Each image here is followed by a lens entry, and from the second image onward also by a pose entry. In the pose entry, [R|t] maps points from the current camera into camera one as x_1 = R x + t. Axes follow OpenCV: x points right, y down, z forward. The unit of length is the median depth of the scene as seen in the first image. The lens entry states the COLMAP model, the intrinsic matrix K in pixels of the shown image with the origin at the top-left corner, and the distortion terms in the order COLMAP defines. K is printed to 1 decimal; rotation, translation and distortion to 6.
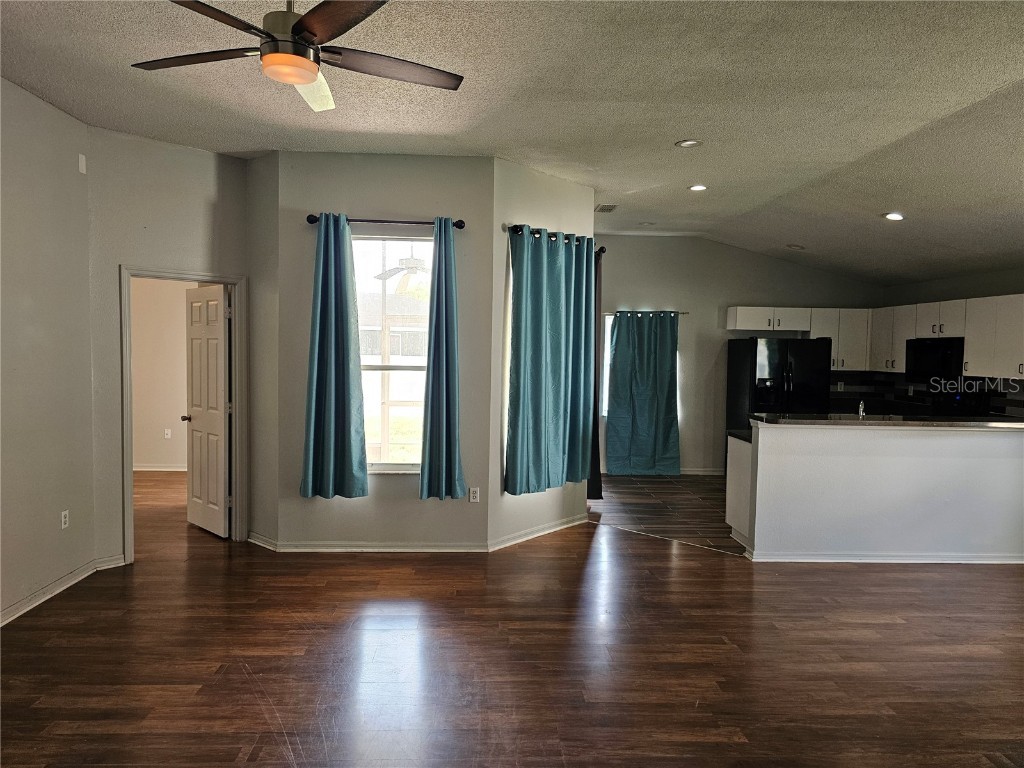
lens RADIAL K [[688.9, 0, 508.2], [0, 688.9, 383.6], [0, 0, 1]] dist [0.061644, -0.056027]
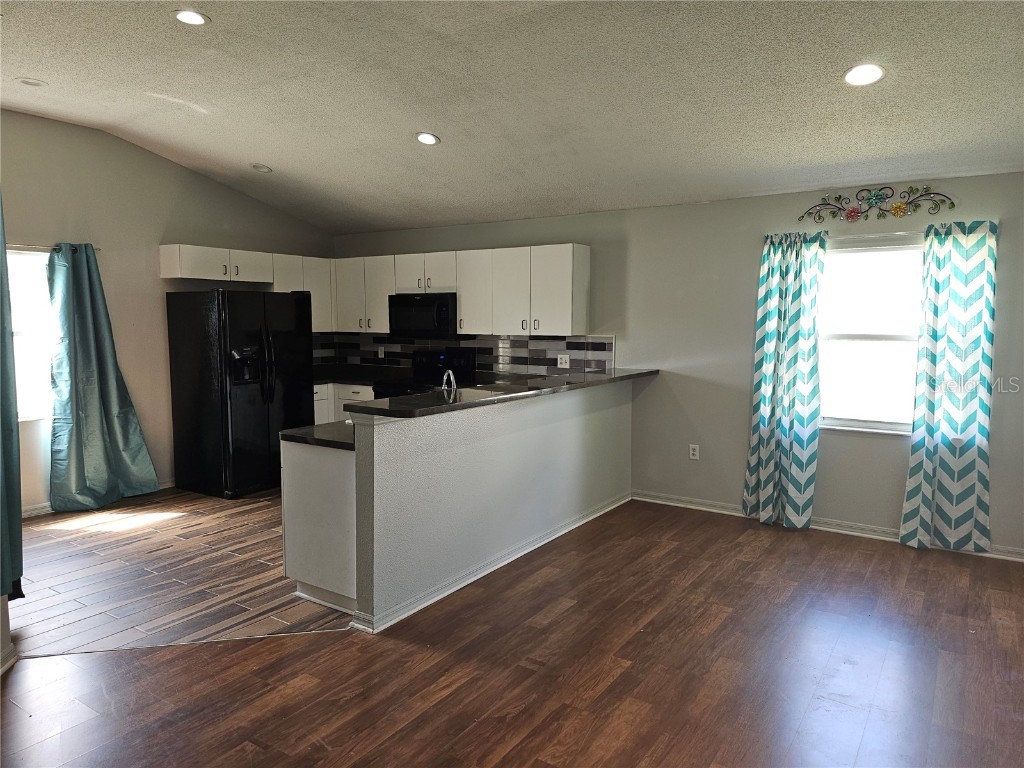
lens RADIAL K [[688.9, 0, 517.5], [0, 688.9, 381.0], [0, 0, 1]] dist [0.061644, -0.056027]
pose [[0.593667, -0.088573, 0.799821, -0.043876], [0.048176, 0.996053, 0.074545, -0.012613], [-0.803267, -0.005723, 0.595592, 0.368543]]
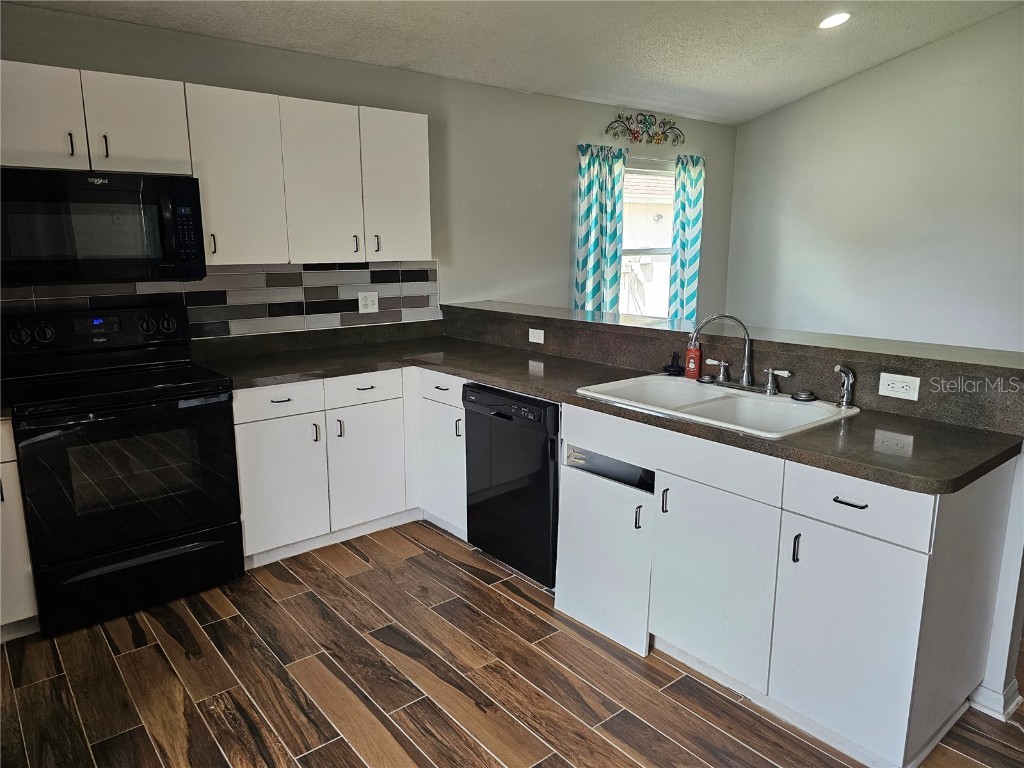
lens RADIAL K [[688.9, 0, 504.0], [0, 688.9, 379.0], [0, 0, 1]] dist [0.061644, -0.056027]
pose [[-0.592857, -0.173541, 0.786386, 0.167386], [0.034013, 0.970237, 0.239757, -0.038983], [-0.804589, 0.168889, -0.569309, 1.061537]]
